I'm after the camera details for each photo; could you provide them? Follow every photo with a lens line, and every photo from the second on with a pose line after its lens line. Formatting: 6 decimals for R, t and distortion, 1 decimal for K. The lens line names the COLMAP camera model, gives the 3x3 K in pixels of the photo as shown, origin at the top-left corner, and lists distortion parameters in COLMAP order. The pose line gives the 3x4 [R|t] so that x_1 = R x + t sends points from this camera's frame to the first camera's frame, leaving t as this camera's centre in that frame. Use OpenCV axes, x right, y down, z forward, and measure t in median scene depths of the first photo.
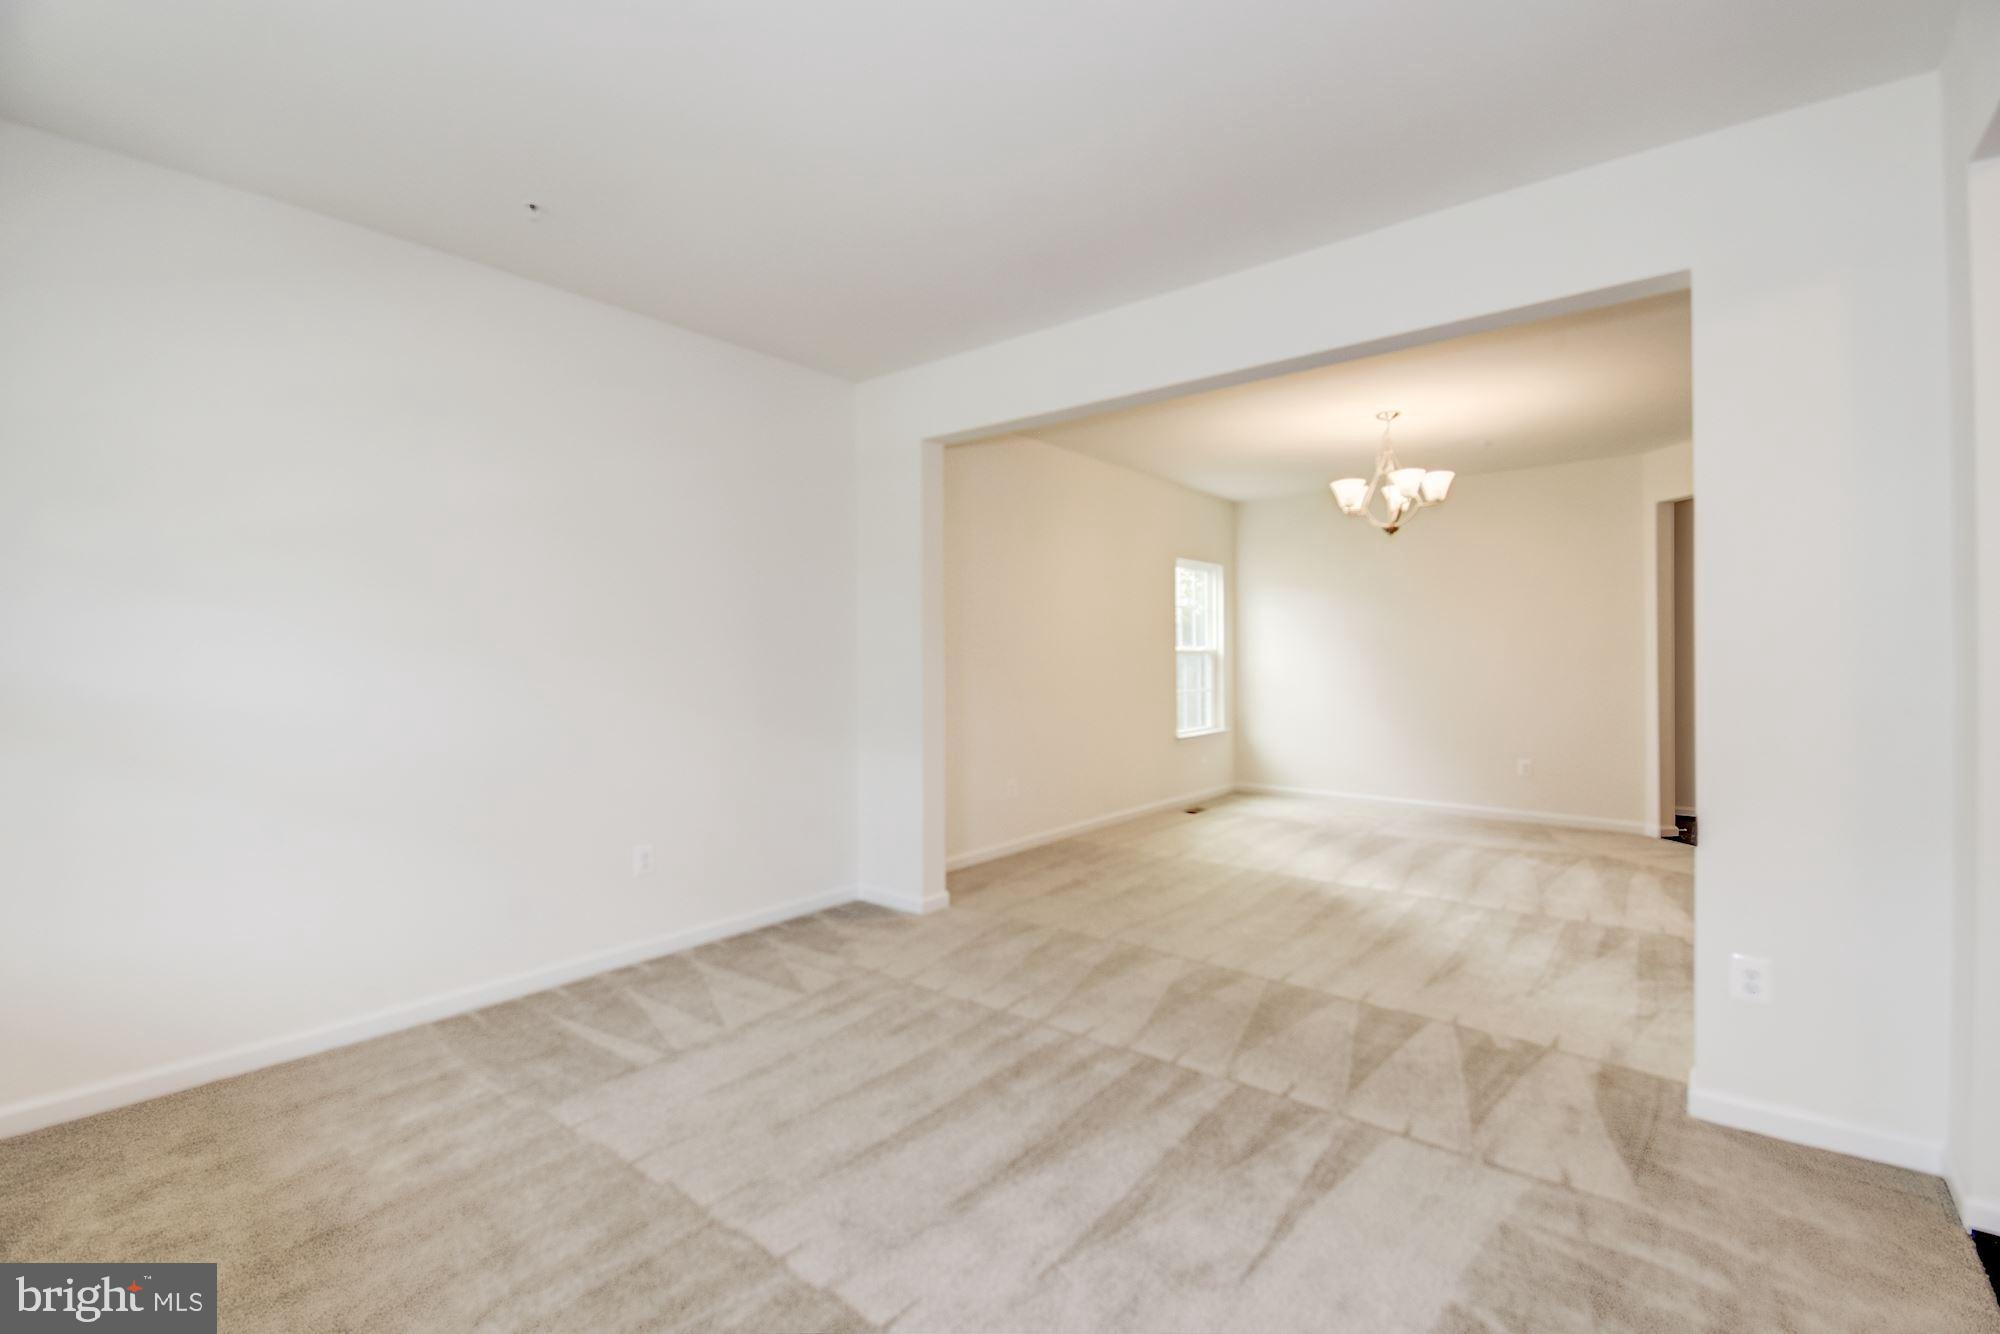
lens RADIAL K [[866.8, 0, 1006.1], [0, 866.8, 664.8], [0, 0, 1]] dist [-0.003900, -0.008595]
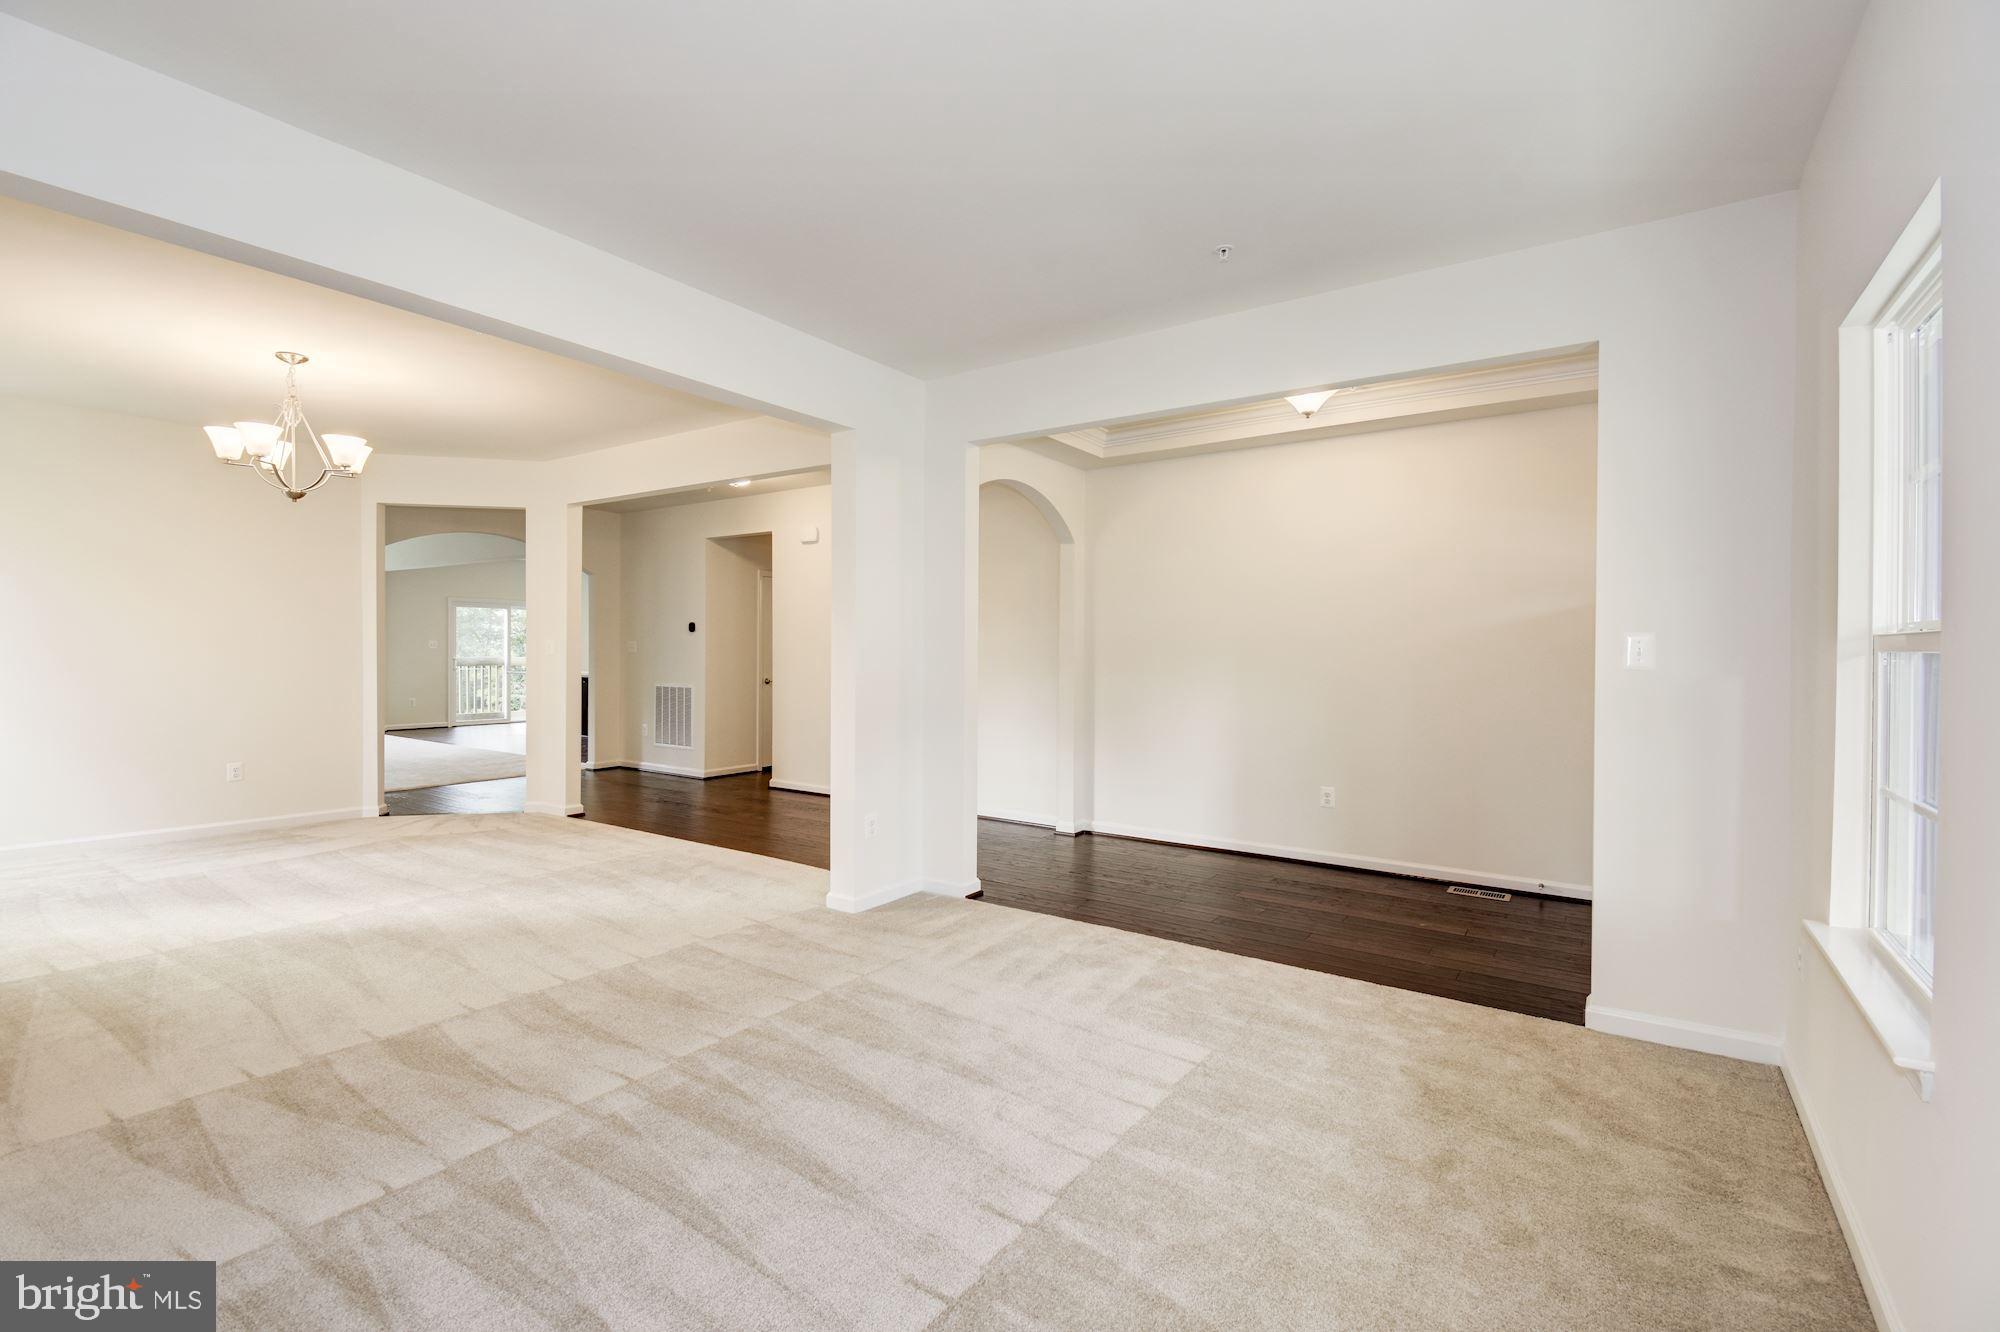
lens RADIAL K [[866.8, 0, 1009.4], [0, 866.8, 655.9], [0, 0, 1]] dist [-0.003900, -0.008595]
pose [[-0.074921, -0.009324, 0.997146, -0.756939], [0.004215, 0.999944, 0.009667, -0.008261], [-0.997181, 0.004927, -0.074878, 0.641567]]
